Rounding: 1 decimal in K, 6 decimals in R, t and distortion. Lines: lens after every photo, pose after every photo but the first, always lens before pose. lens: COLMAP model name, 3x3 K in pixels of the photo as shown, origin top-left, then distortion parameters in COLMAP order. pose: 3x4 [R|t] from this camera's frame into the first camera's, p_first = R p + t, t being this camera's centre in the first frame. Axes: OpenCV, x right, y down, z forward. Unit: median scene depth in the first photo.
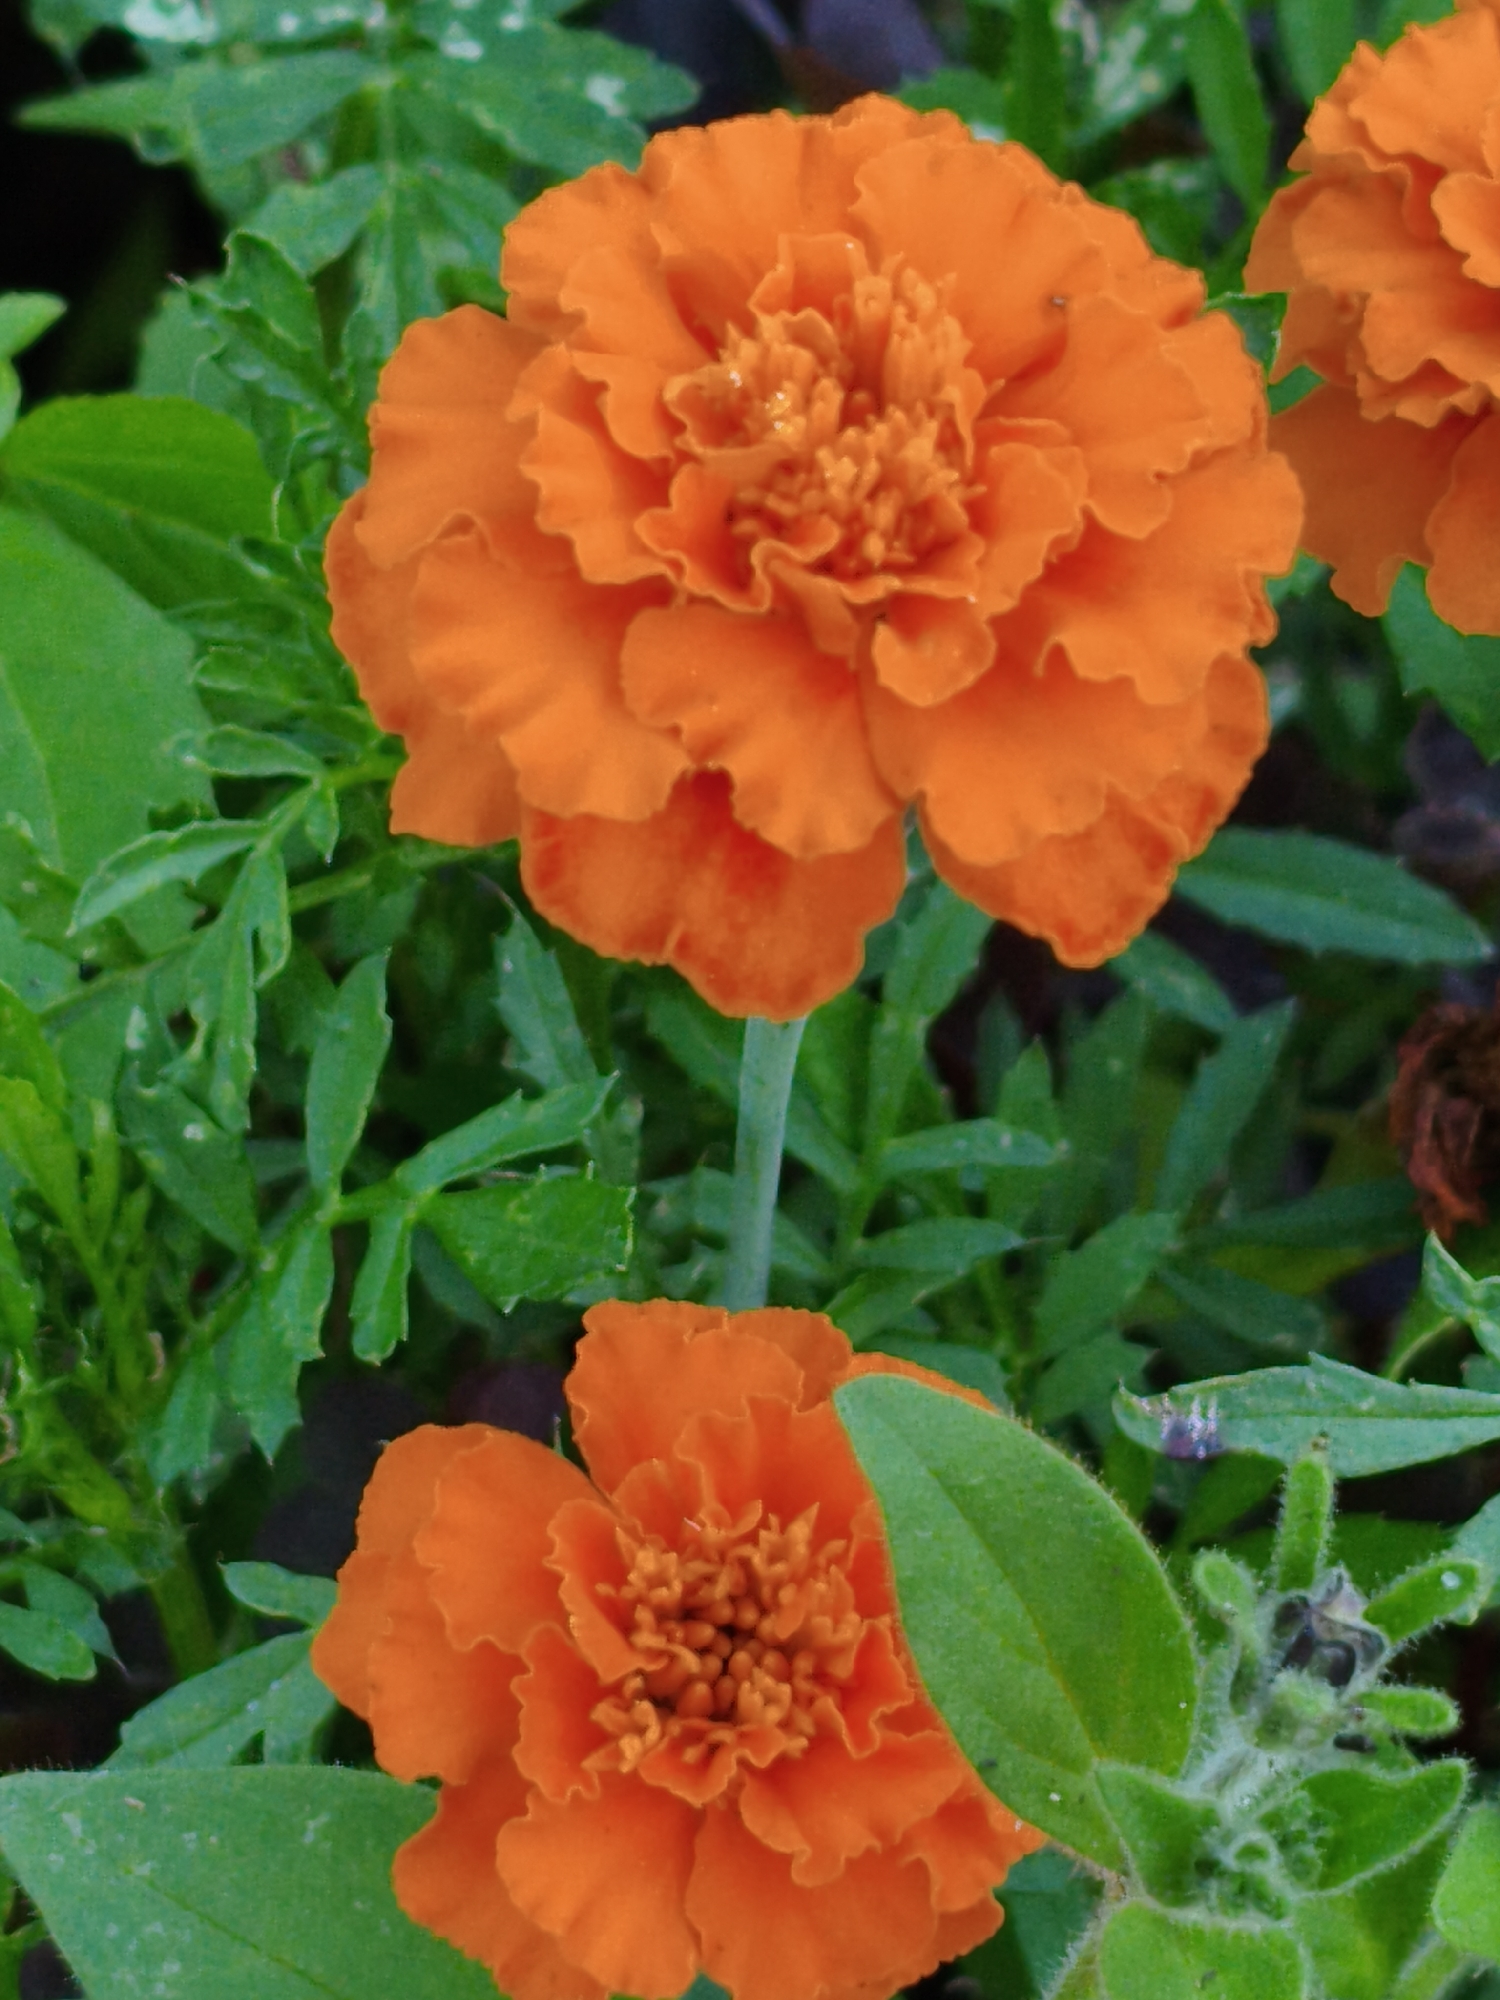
lens RADIAL K [[7184.3, 0, 750.0], [0, 7184.3, 1000.0], [0, 0, 1]] dist [0.044241, 2.347763]
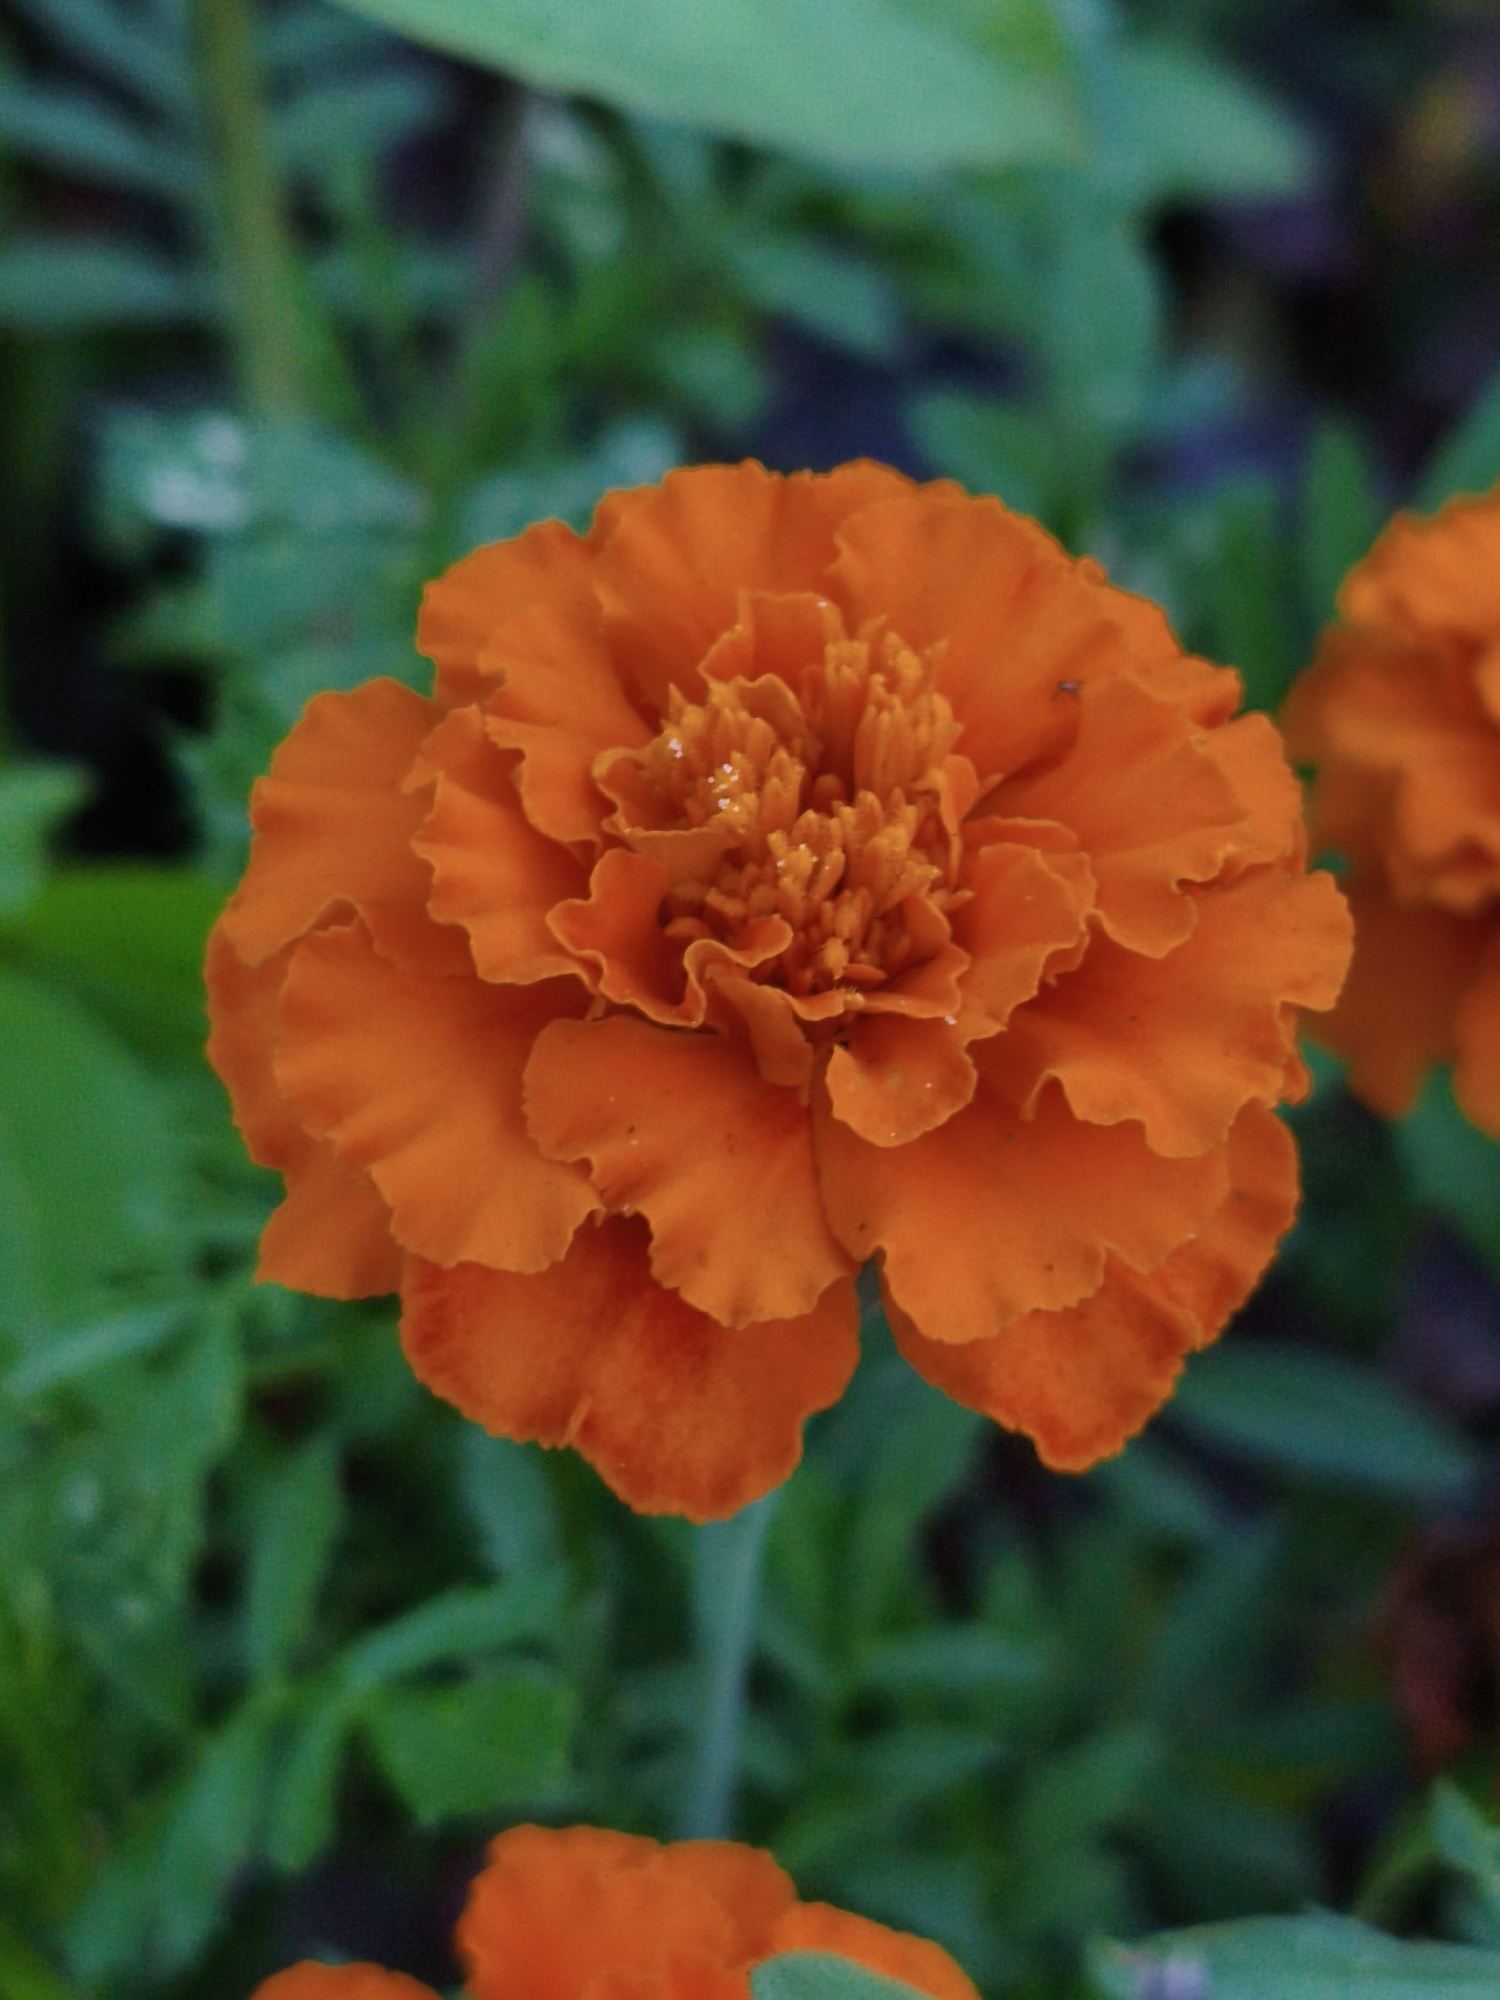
lens RADIAL K [[4835.4, 0, 626.4], [0, 4835.4, 1298.3], [0, 0, 1]] dist [0.123682, 0.295881]
pose [[0.998111, 0.036511, -0.049413, 0.022145], [-0.038454, 0.998501, -0.038961, -0.000865], [0.047917, 0.040788, 0.998018, 0.439412]]
